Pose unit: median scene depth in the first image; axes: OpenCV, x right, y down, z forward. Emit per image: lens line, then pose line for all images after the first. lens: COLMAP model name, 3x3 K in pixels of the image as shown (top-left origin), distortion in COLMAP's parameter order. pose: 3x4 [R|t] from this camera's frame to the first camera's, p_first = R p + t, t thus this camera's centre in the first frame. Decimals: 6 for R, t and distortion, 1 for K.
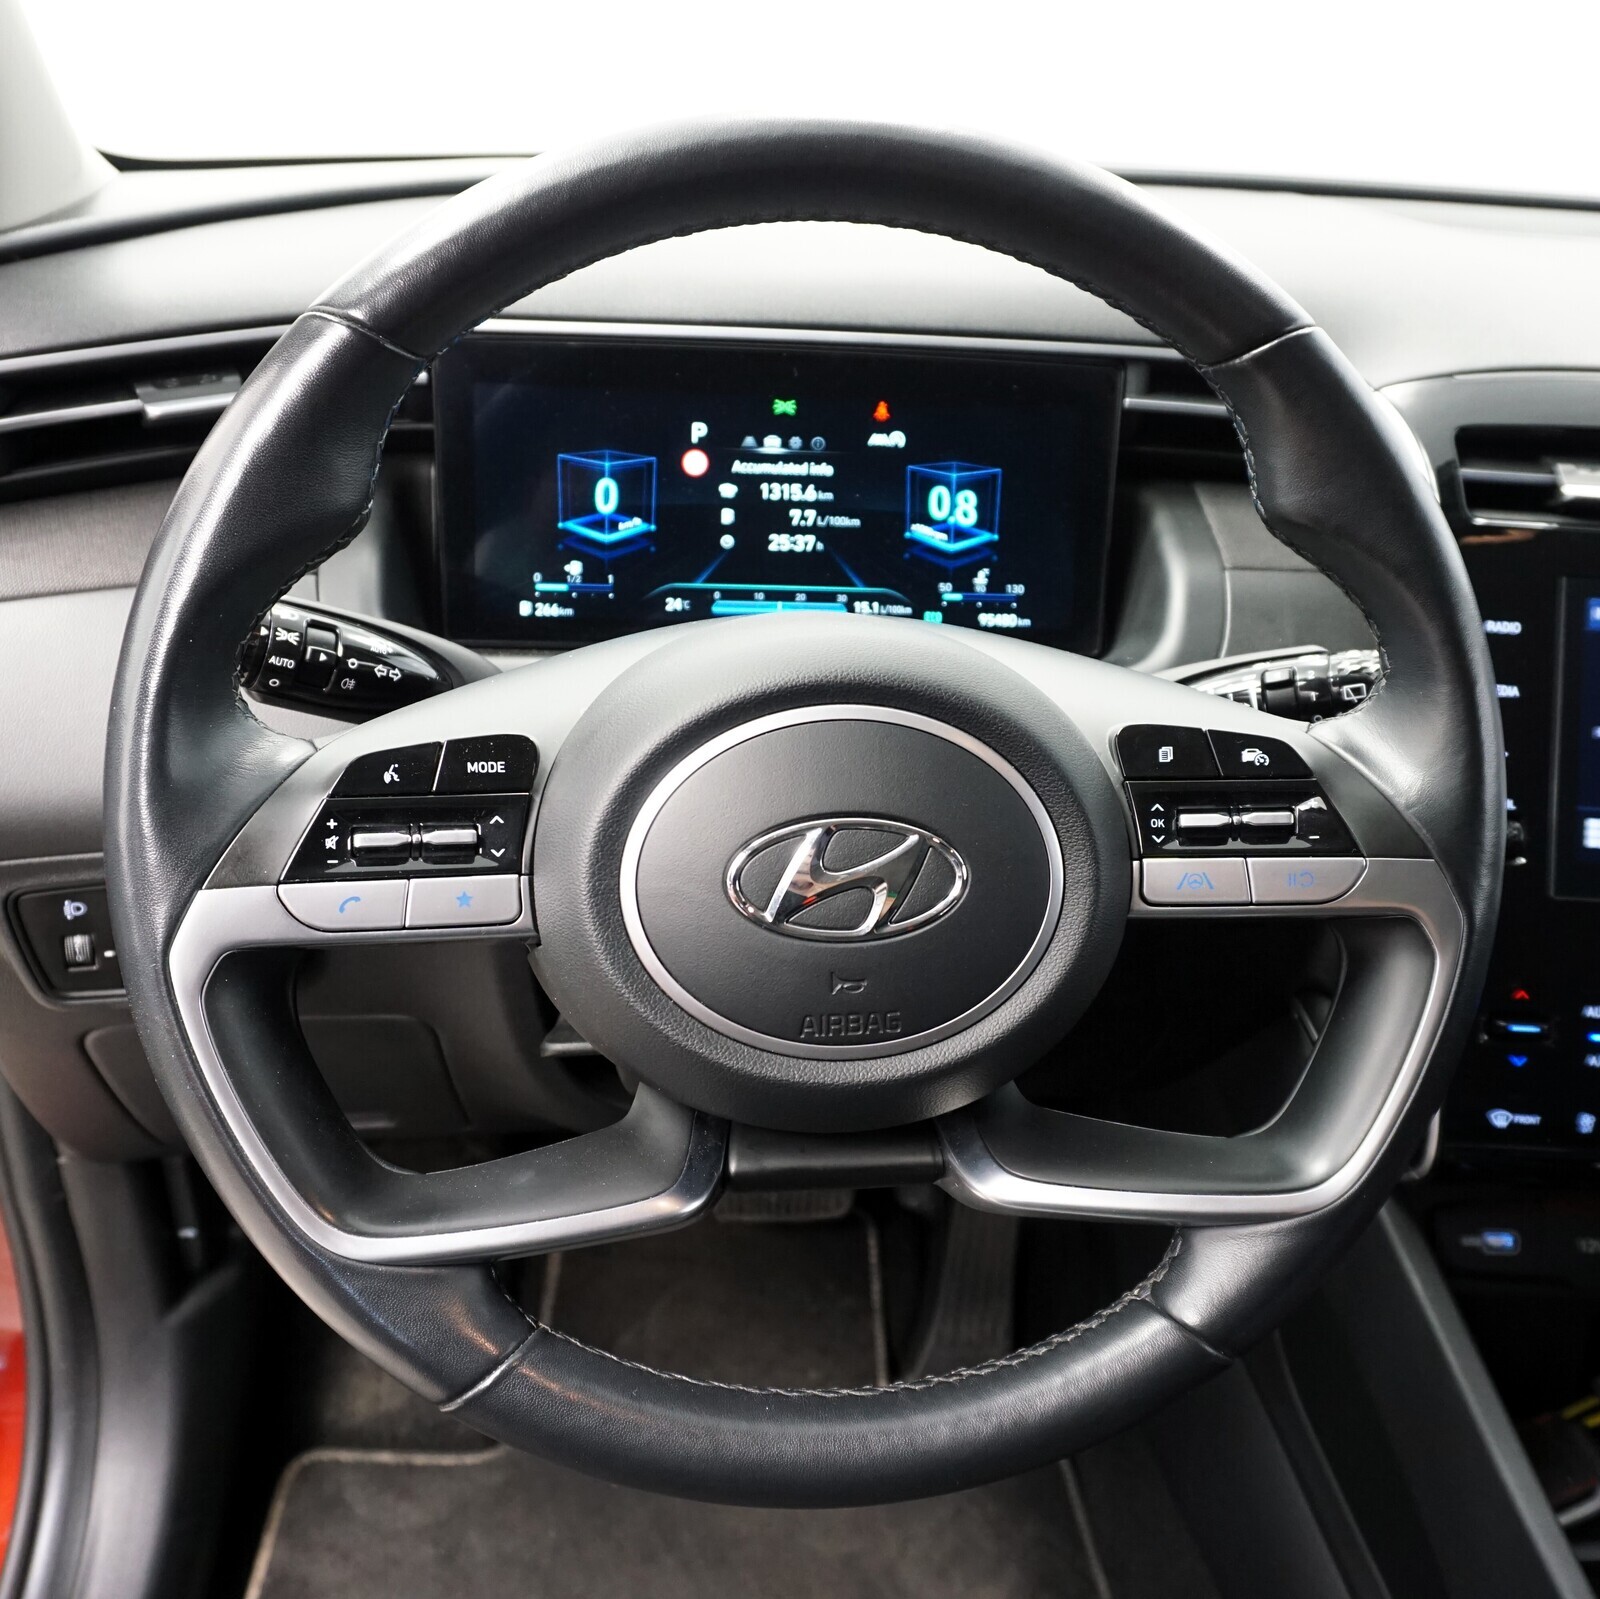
lens RADIAL K [[1678.1, 0, 801.2], [0, 1678.1, 796.6], [0, 0, 1]] dist [-0.043298, 0.000000]
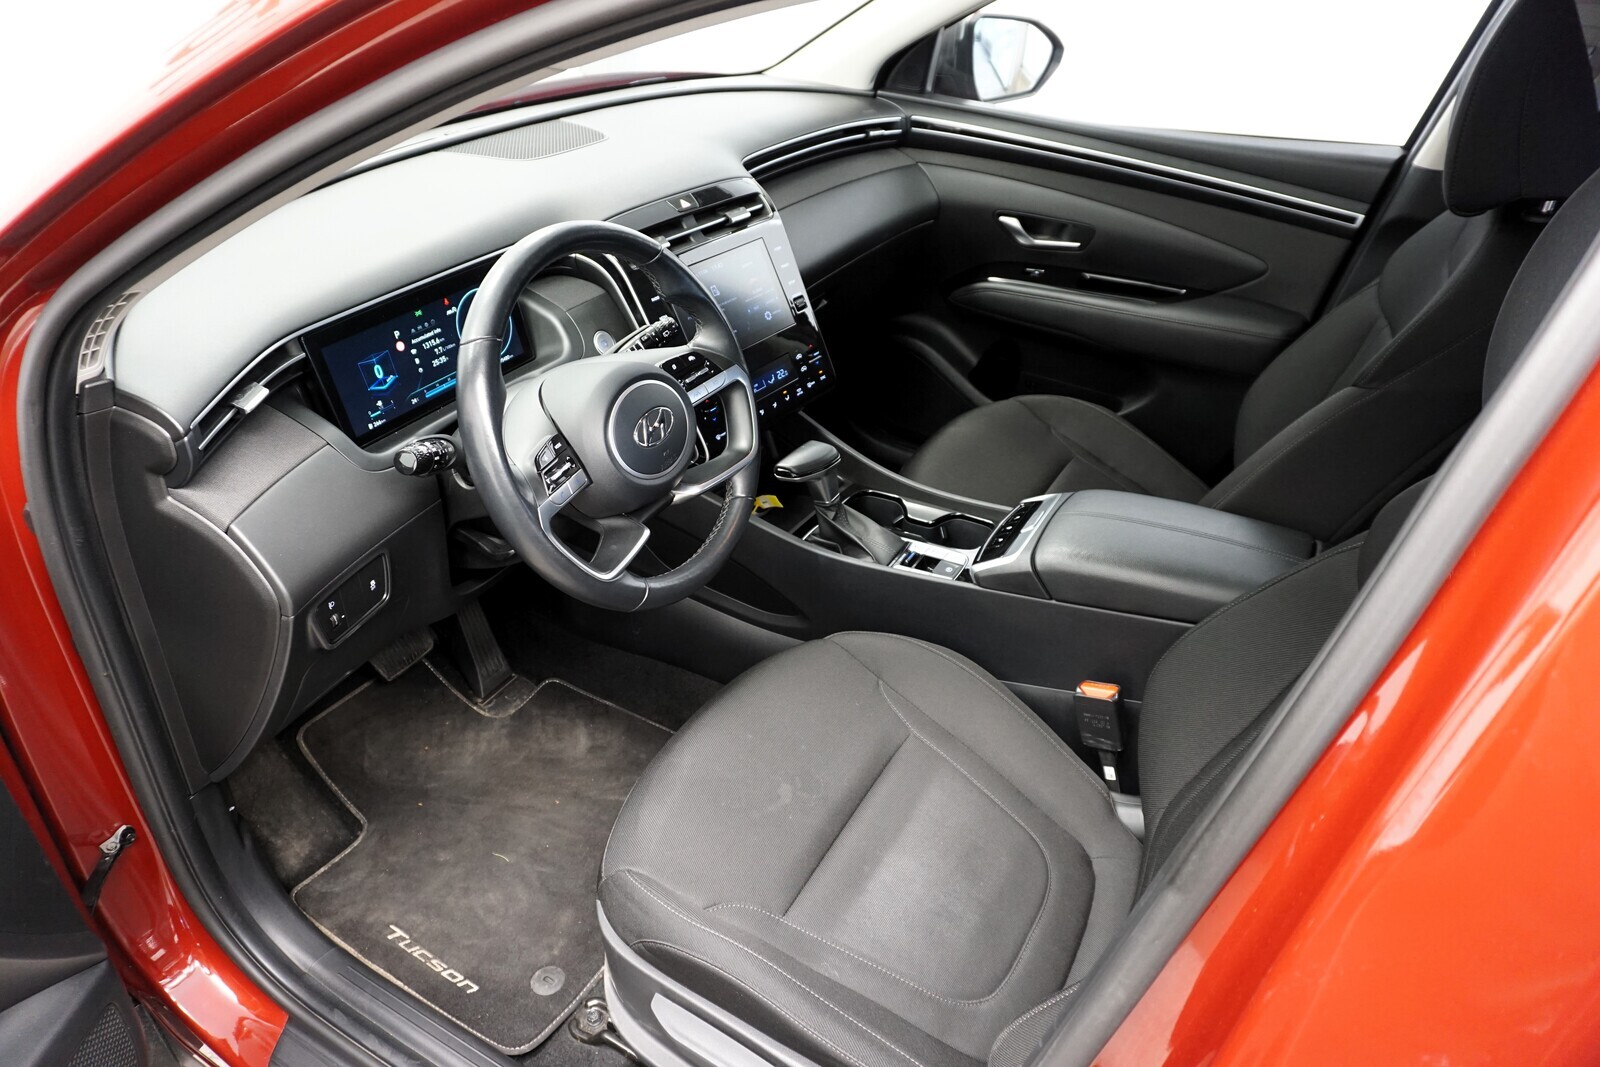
lens RADIAL K [[1123.9, 0, 803.1], [0, 1123.9, 535.0], [0, 0, 1]] dist [-0.005116, -0.000902]
pose [[0.578157, -0.484759, 0.656310, -0.964196], [0.377070, 0.872069, 0.311953, -0.249271], [-0.723569, 0.067117, 0.686981, -0.595455]]
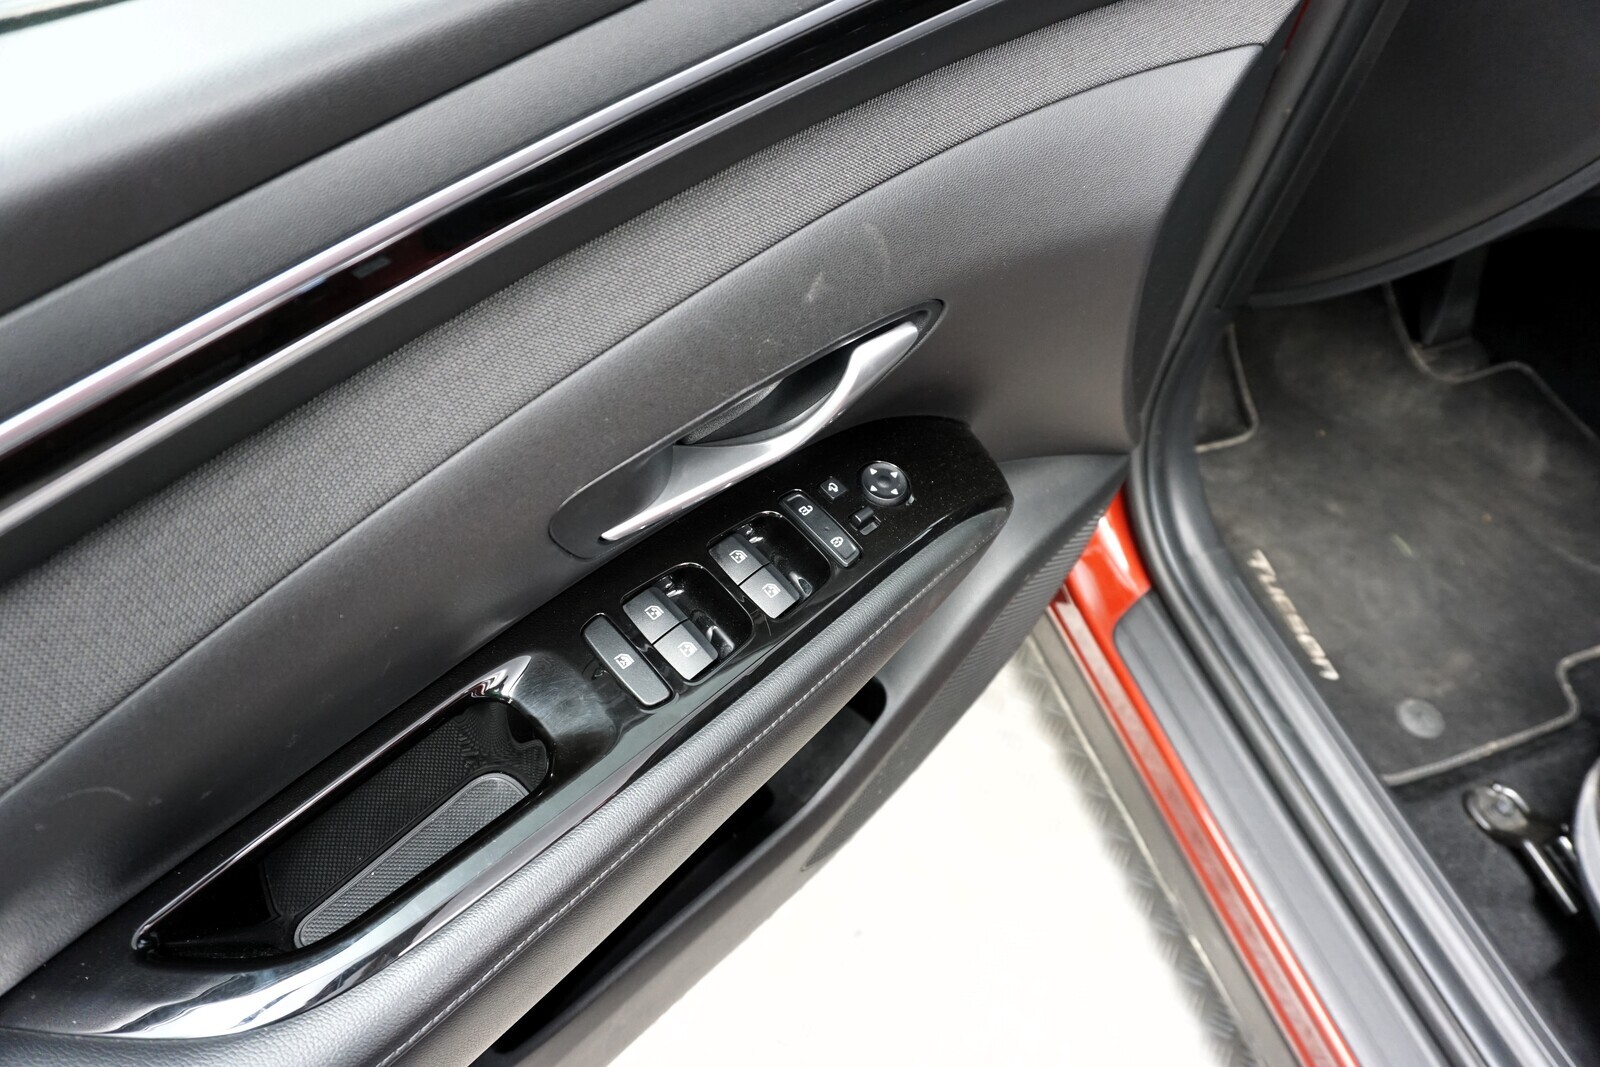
lens RADIAL K [[1123.9, 0, 803.6], [0, 1123.9, 531.6], [0, 0, 1]] dist [-0.005116, -0.000902]
pose [[0.967688, -0.212344, 0.135976, -1.298989], [0.124996, 0.872318, 0.472691, -0.195092], [-0.218988, -0.440421, 0.870674, 0.077426]]
